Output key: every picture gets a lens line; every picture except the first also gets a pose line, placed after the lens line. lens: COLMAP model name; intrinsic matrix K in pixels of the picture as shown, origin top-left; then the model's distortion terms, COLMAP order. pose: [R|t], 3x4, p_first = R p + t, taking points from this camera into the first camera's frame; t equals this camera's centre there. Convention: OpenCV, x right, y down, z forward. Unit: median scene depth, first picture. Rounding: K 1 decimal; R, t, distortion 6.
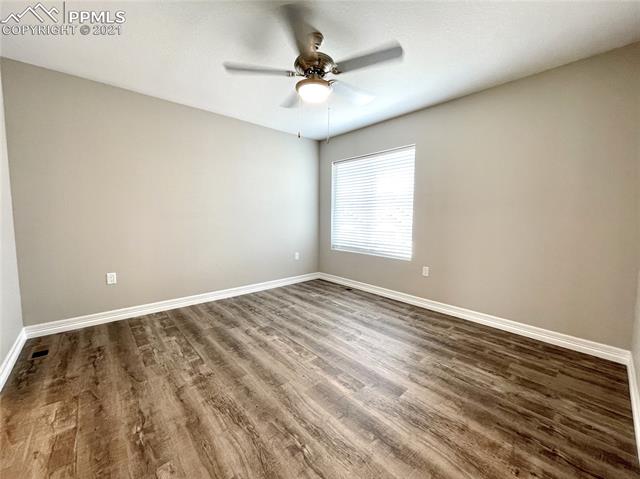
lens RADIAL K [[259.1, 0, 321.5], [0, 259.1, 236.9], [0, 0, 1]] dist [-0.001905, 0.000161]
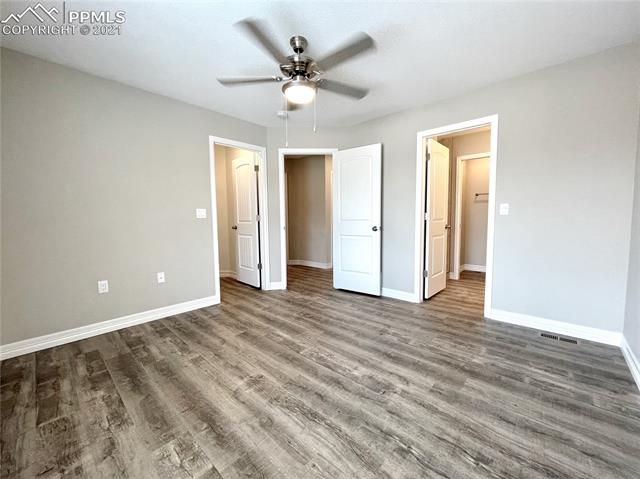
lens RADIAL K [[259.1, 0, 321.5], [0, 259.1, 236.9], [0, 0, 1]] dist [-0.001905, 0.000161]
pose [[-0.995267, 0.010816, -0.096573, -0.006983], [-0.004746, 0.987190, 0.159478, -0.133912], [0.097060, 0.159181, -0.982467, 1.795974]]
